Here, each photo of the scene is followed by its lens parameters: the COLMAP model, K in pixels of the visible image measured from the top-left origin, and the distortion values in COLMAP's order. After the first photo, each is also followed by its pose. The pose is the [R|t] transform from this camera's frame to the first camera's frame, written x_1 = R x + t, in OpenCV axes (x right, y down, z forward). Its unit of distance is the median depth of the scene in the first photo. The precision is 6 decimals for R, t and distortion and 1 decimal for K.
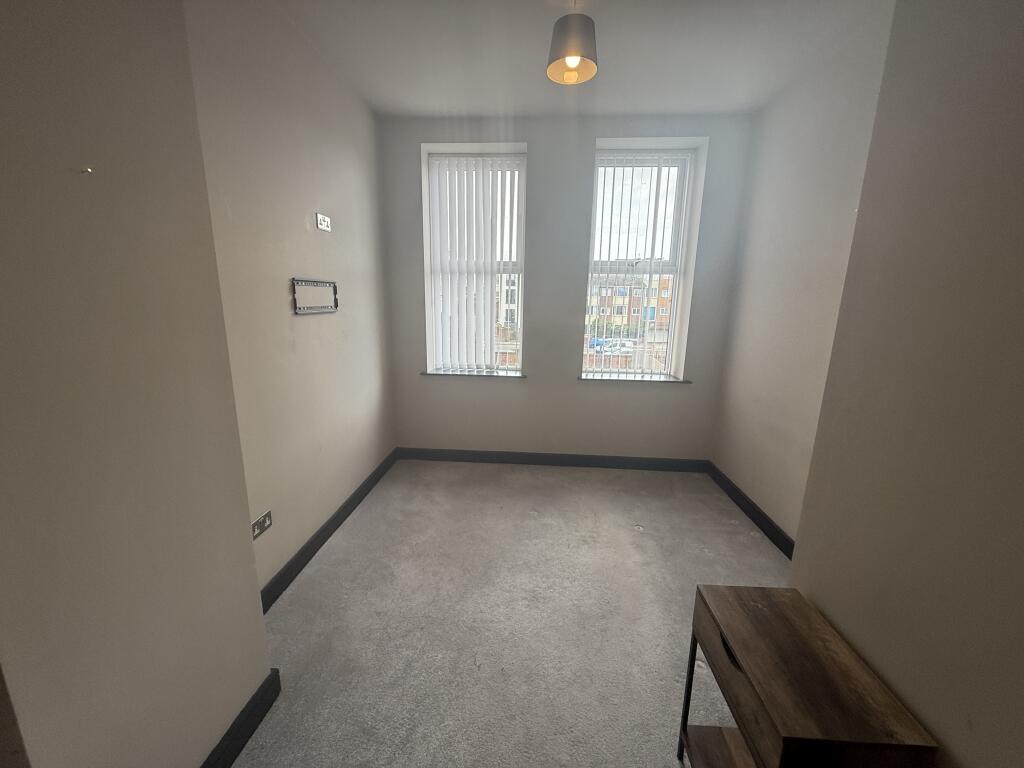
lens RADIAL K [[382.9, 0, 518.1], [0, 382.9, 375.3], [0, 0, 1]] dist [-0.000463, -0.000065]
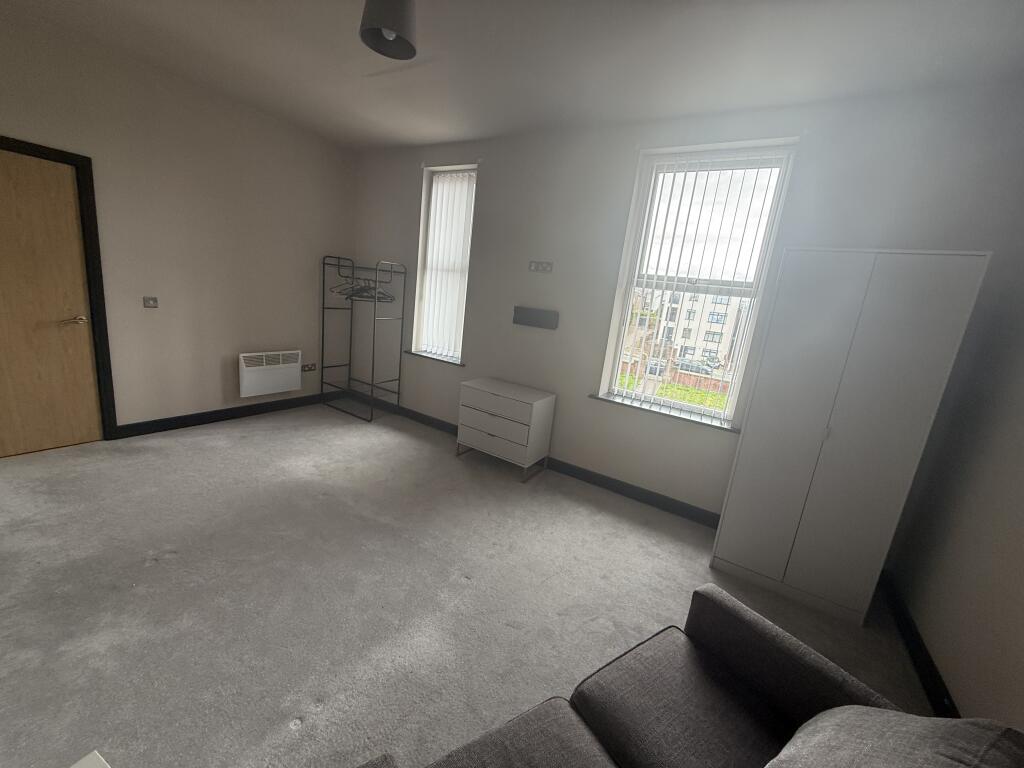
lens RADIAL K [[412.5, 0, 509.7], [0, 412.5, 382.5], [0, 0, 1]] dist [0.001357, -0.000018]
pose [[0.875284, 0.187743, -0.445680, 0.383584], [-0.199260, 0.979714, 0.021373, -0.000984], [0.440652, 0.070099, 0.894937, -0.007466]]
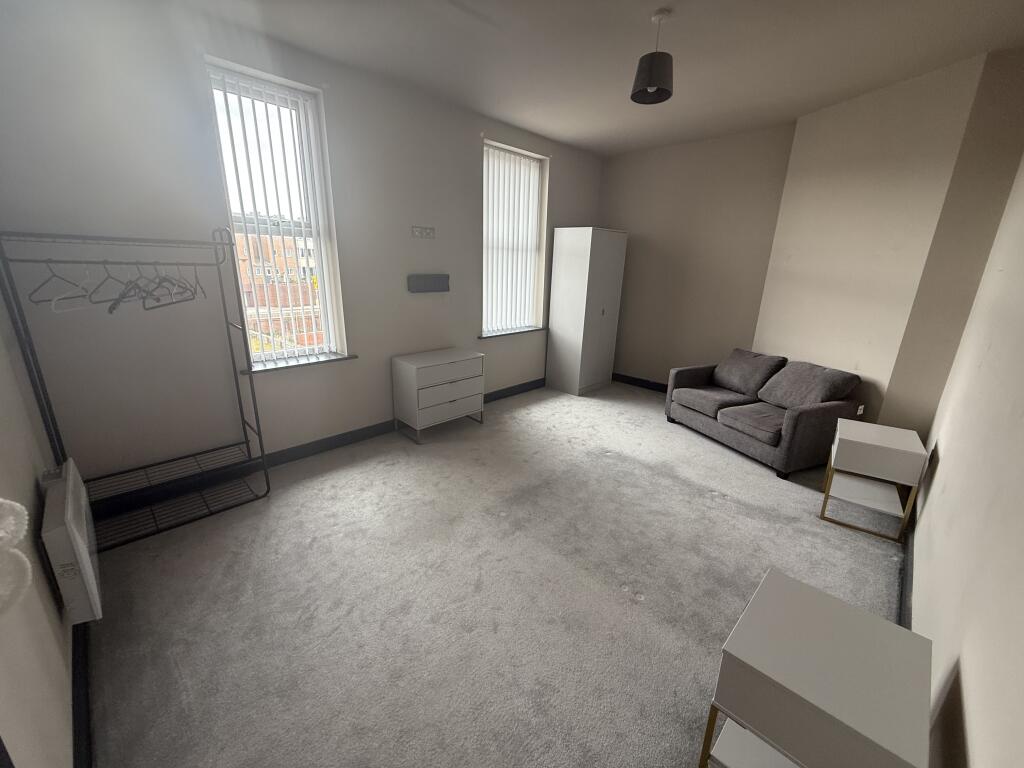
lens RADIAL K [[407.3, 0, 510.0], [0, 407.3, 383.3], [0, 0, 1]] dist [0.000627, -0.000099]
pose [[0.642515, -0.212689, 0.736164, -0.690191], [0.145742, 0.977090, 0.155095, -0.028709], [-0.752286, 0.007639, 0.658793, 0.078378]]
